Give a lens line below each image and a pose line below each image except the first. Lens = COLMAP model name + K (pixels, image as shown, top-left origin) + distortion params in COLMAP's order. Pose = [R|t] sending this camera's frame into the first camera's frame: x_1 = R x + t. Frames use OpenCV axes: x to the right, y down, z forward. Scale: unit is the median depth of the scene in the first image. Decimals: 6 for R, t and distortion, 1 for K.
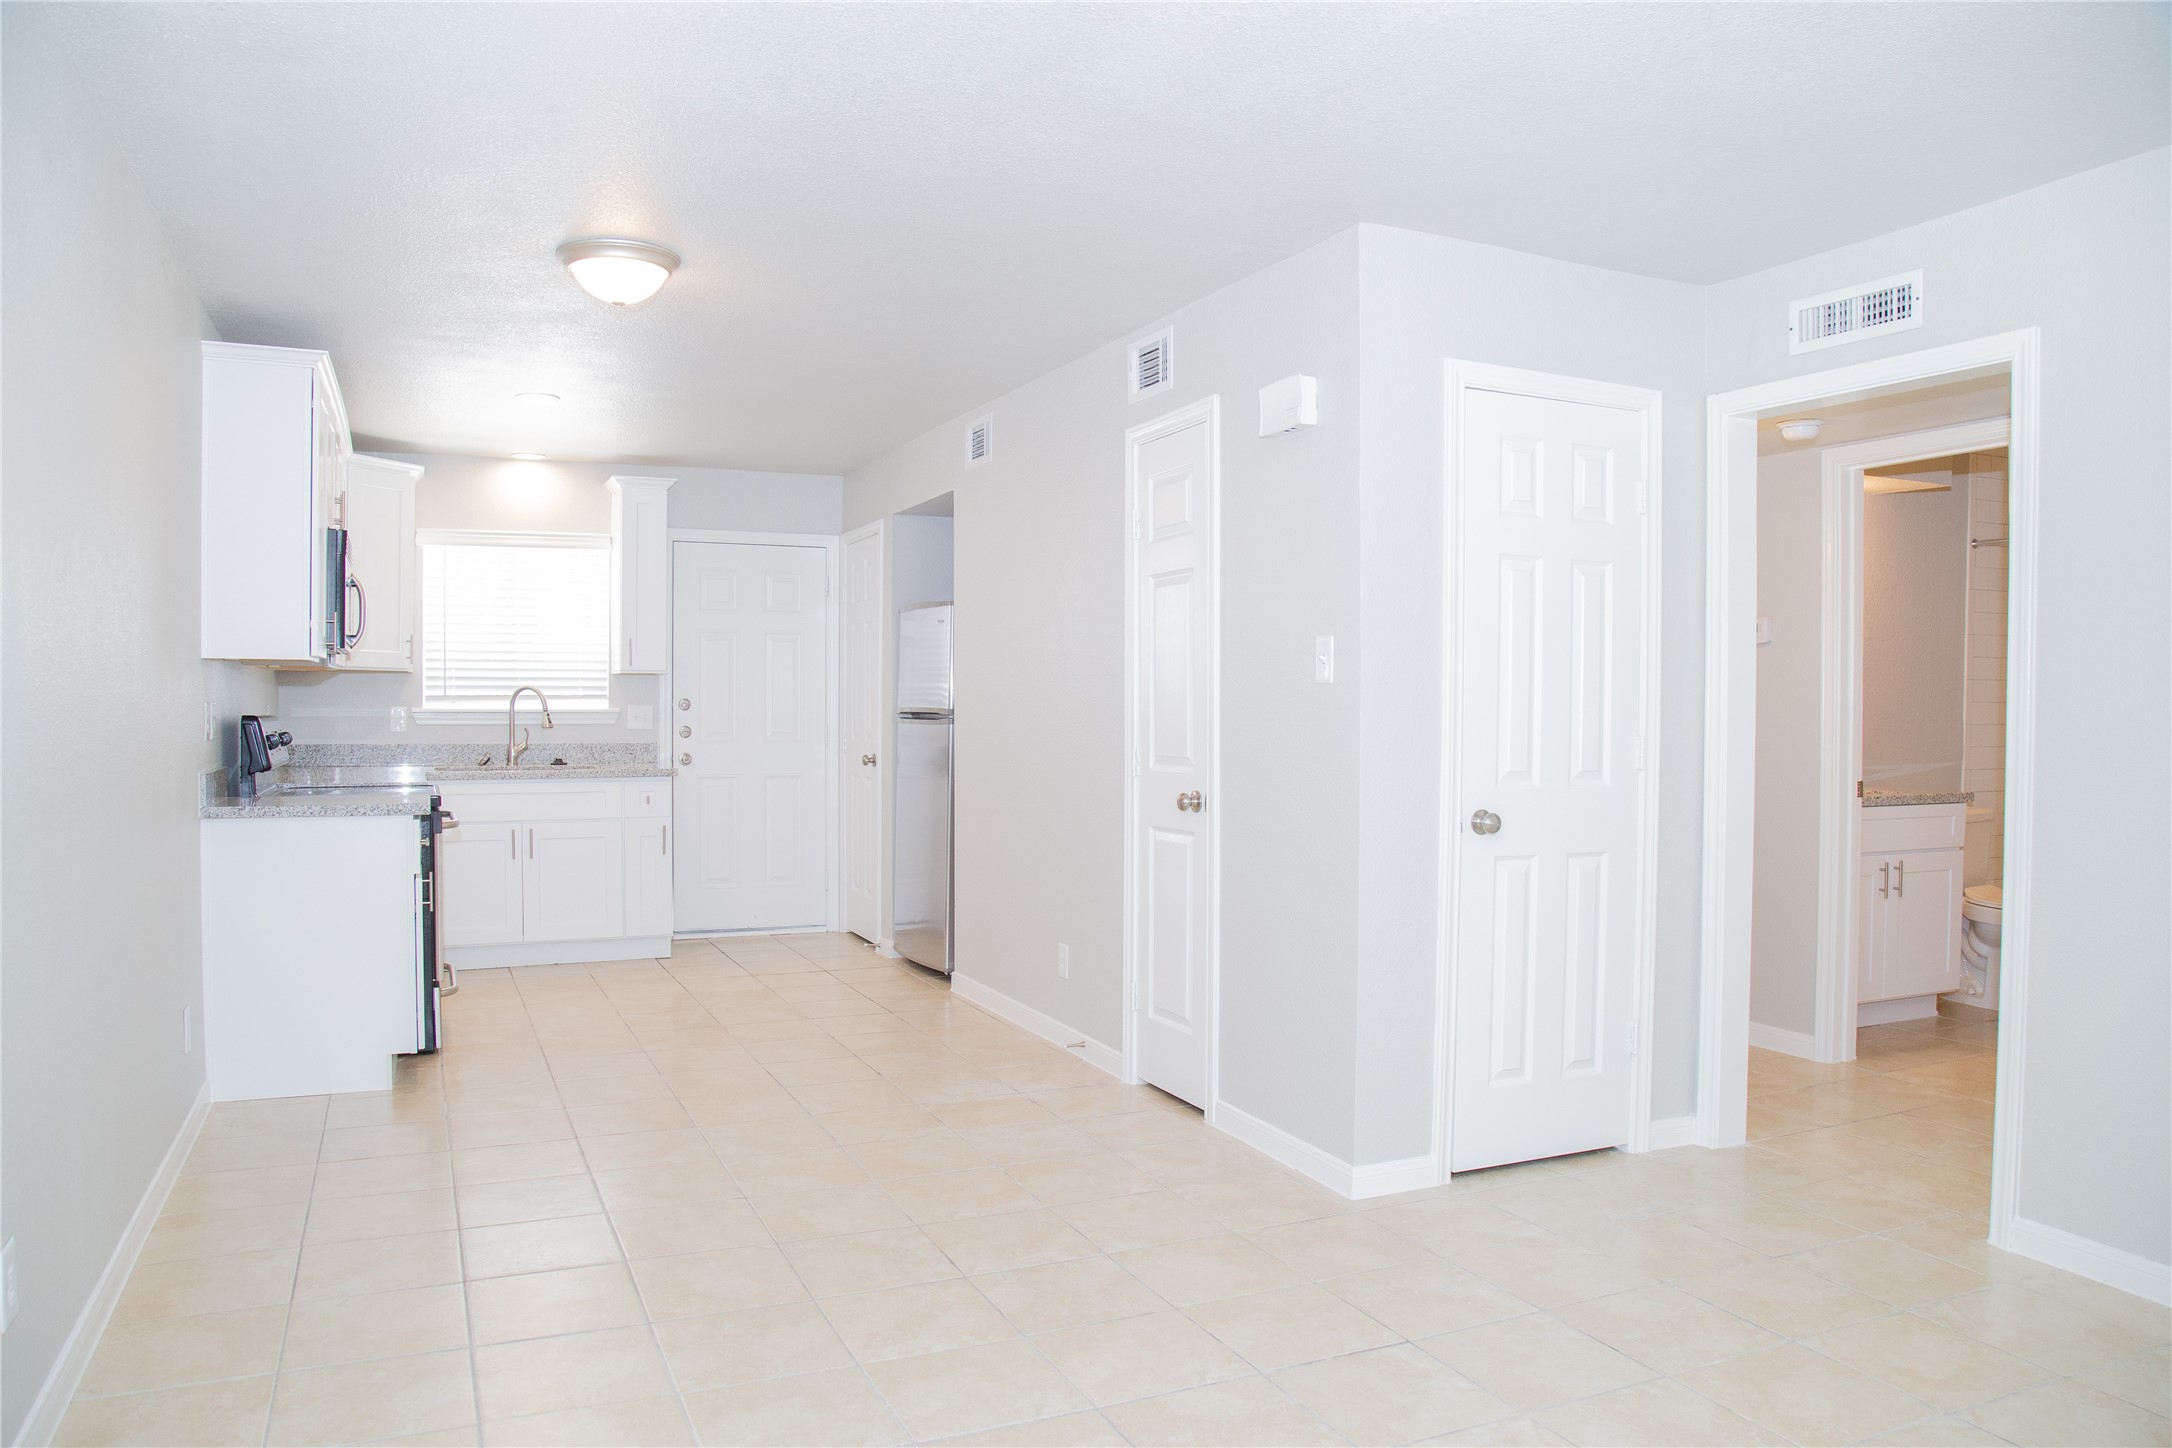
lens RADIAL K [[1503.8, 0, 1086.0], [0, 1503.8, 724.0], [0, 0, 1]] dist [-0.106045, 0.002099]
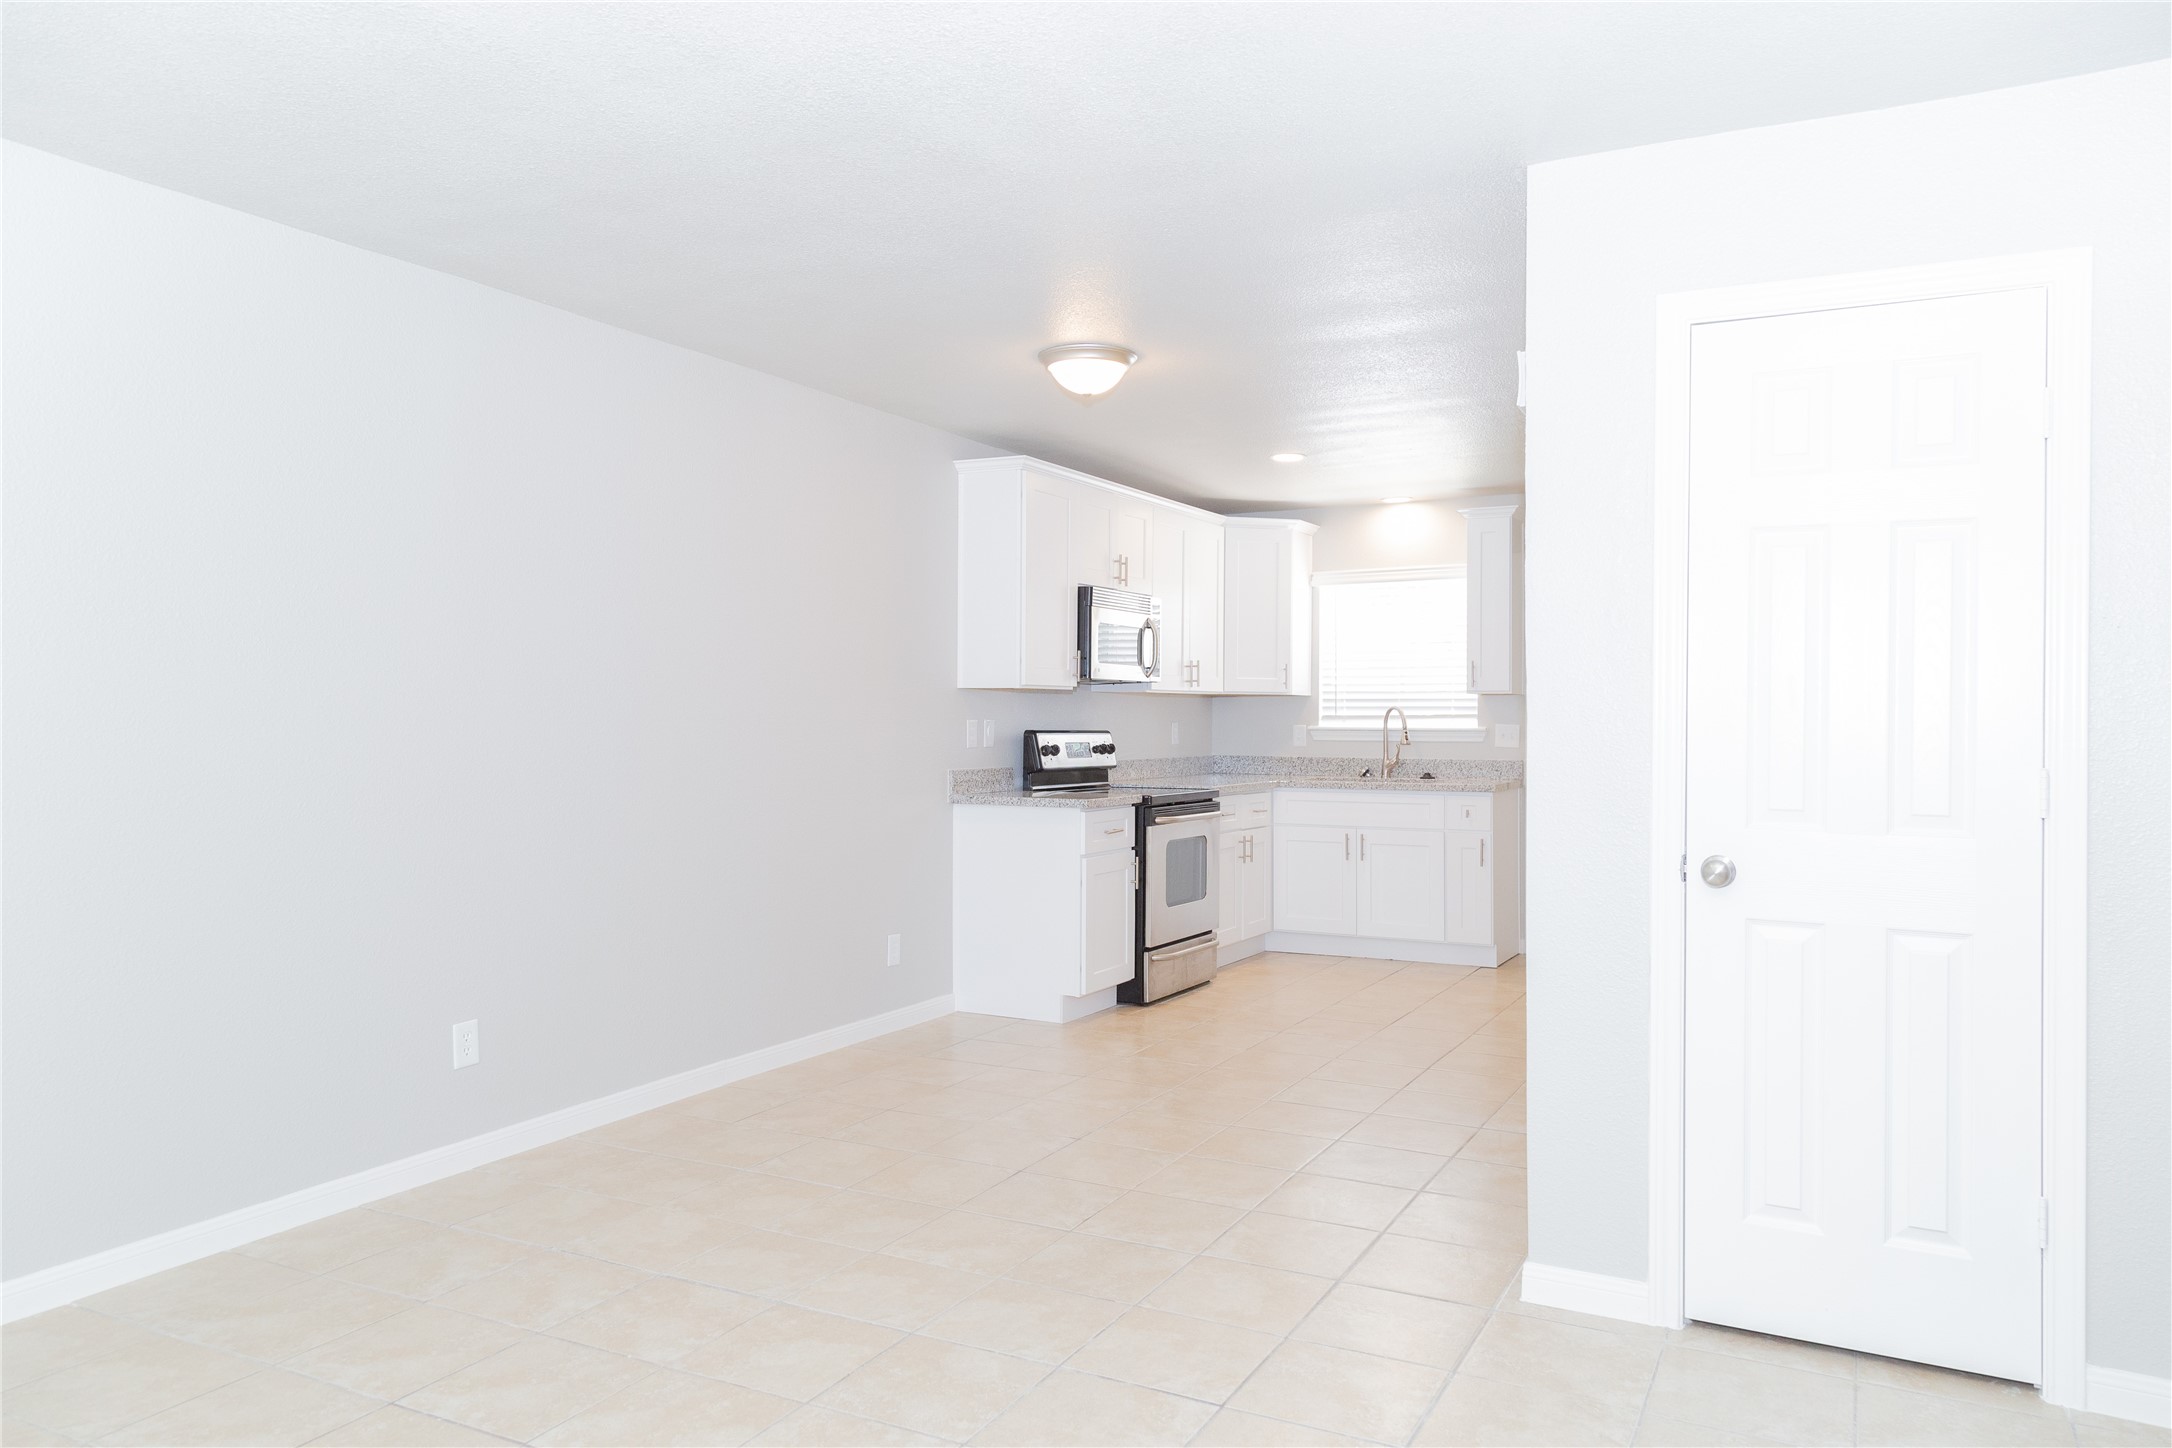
lens RADIAL K [[1471.6, 0, 1086.0], [0, 1471.6, 724.0], [0, 0, 1]] dist [0.002653, 0.001123]
pose [[0.613513, 0.000480, -0.789684, 0.378908], [-0.011914, 0.999892, -0.008648, -0.000376], [0.789595, 0.014714, 0.613452, 0.150623]]
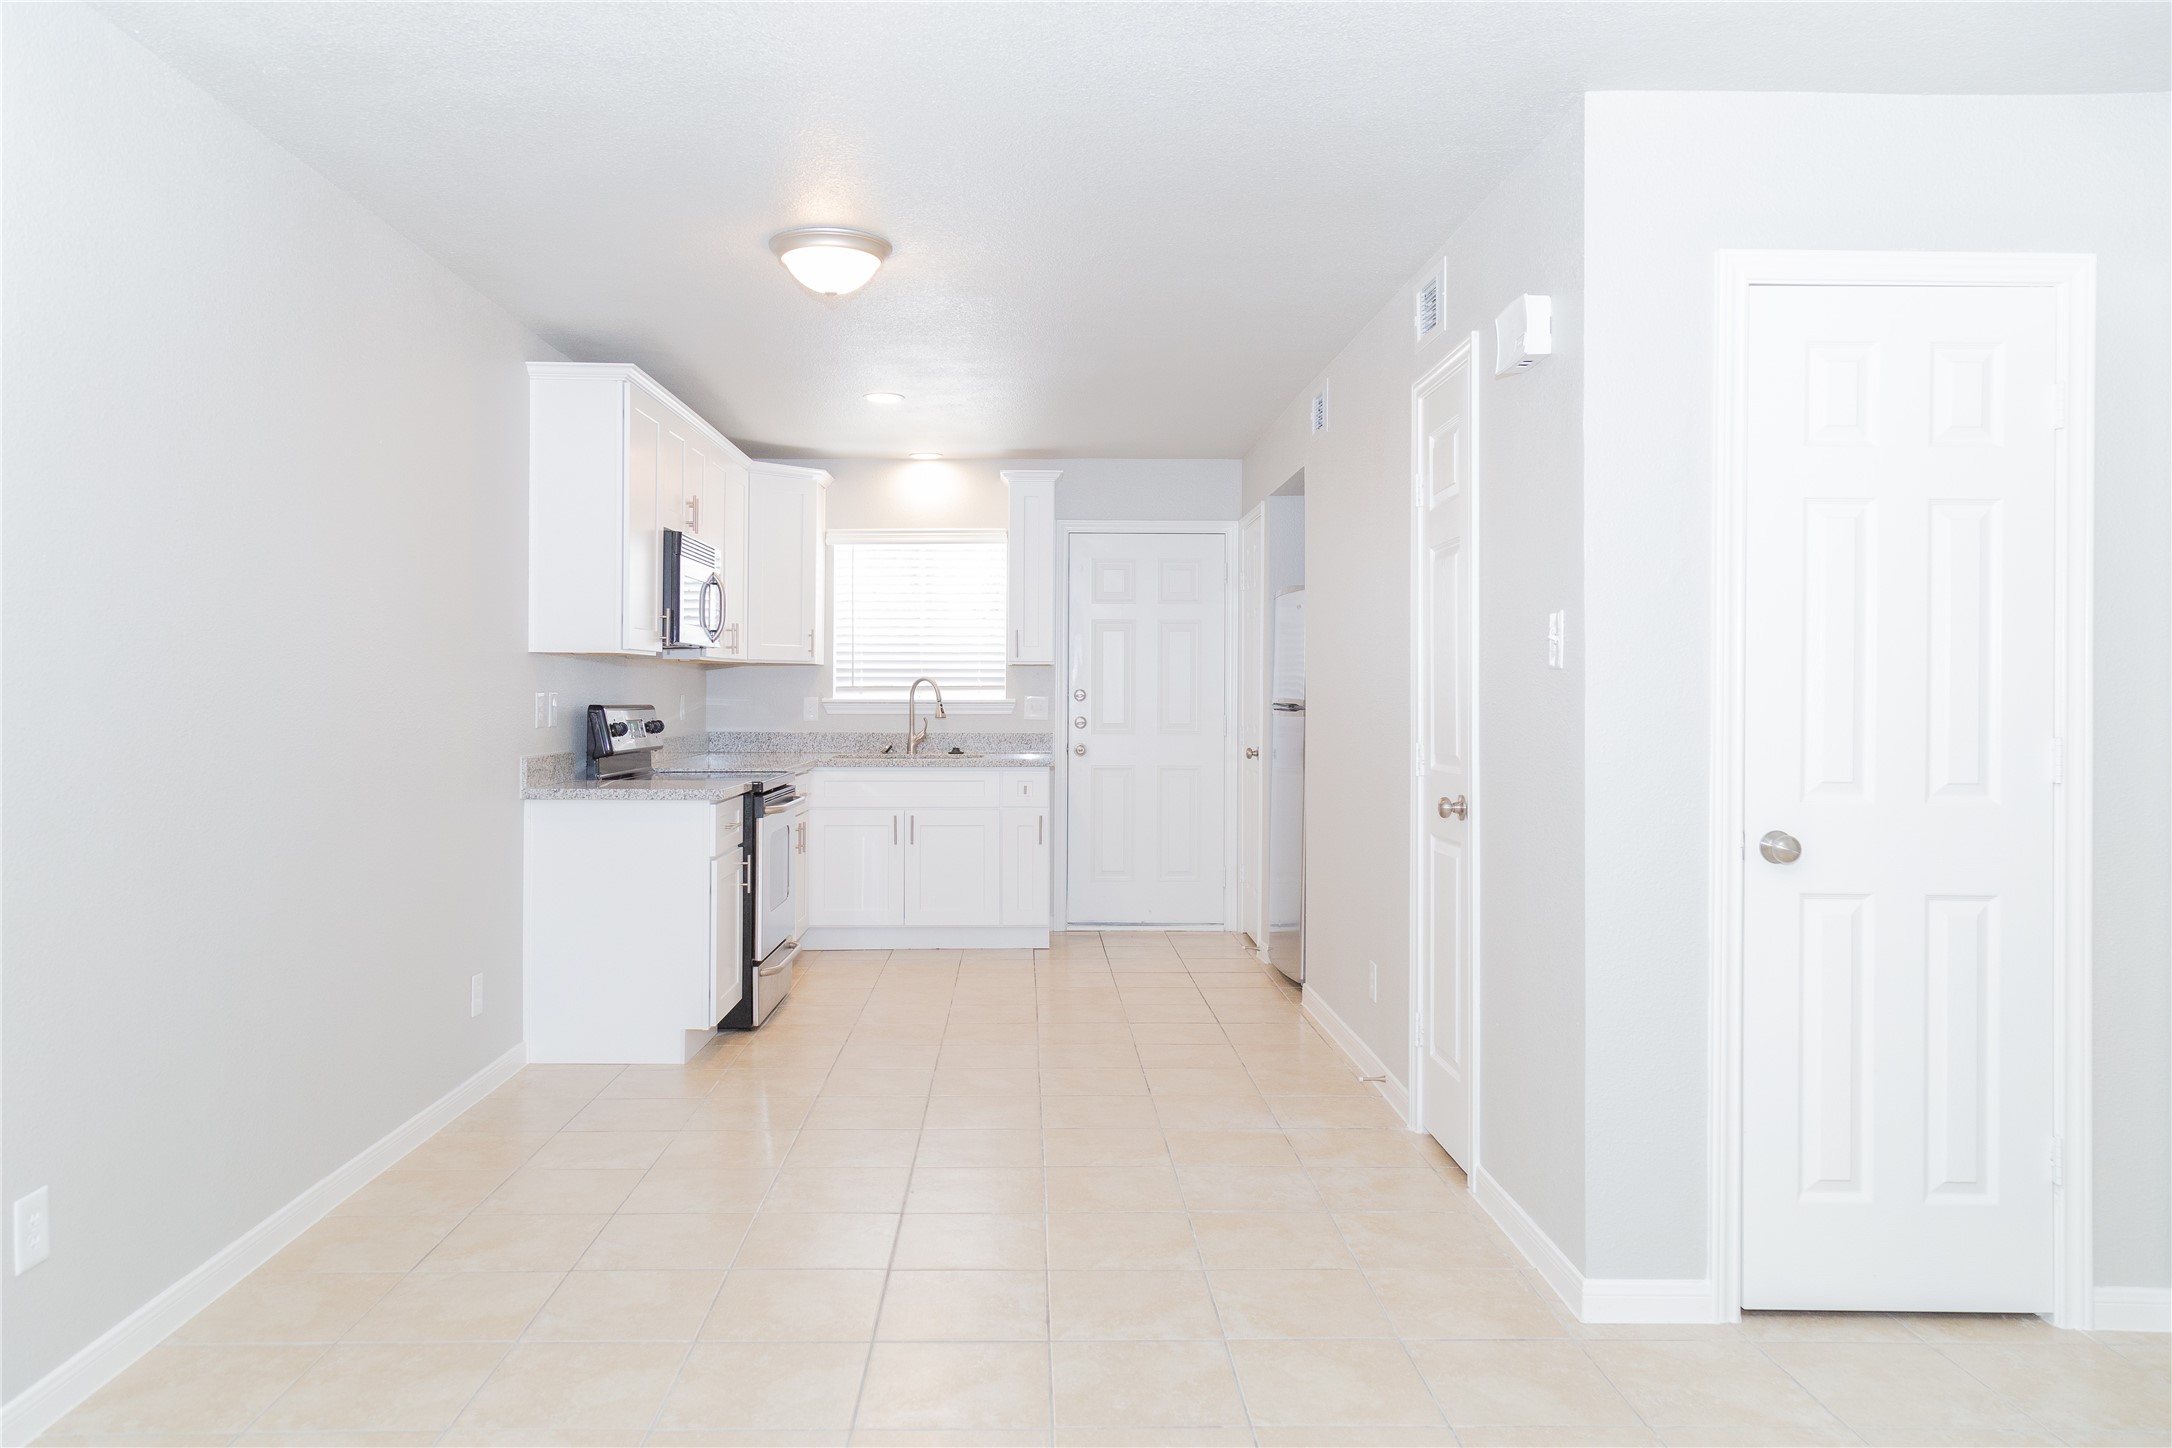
lens RADIAL K [[1498.2, 0, 1042.8], [0, 1498.2, 679.3], [0, 0, 1]] dist [0.009422, 0.002392]
pose [[0.914892, -0.005049, -0.403666, 0.131449], [-0.004577, 0.999728, -0.022878, -0.000647], [0.403672, 0.022779, 0.914620, 0.078938]]
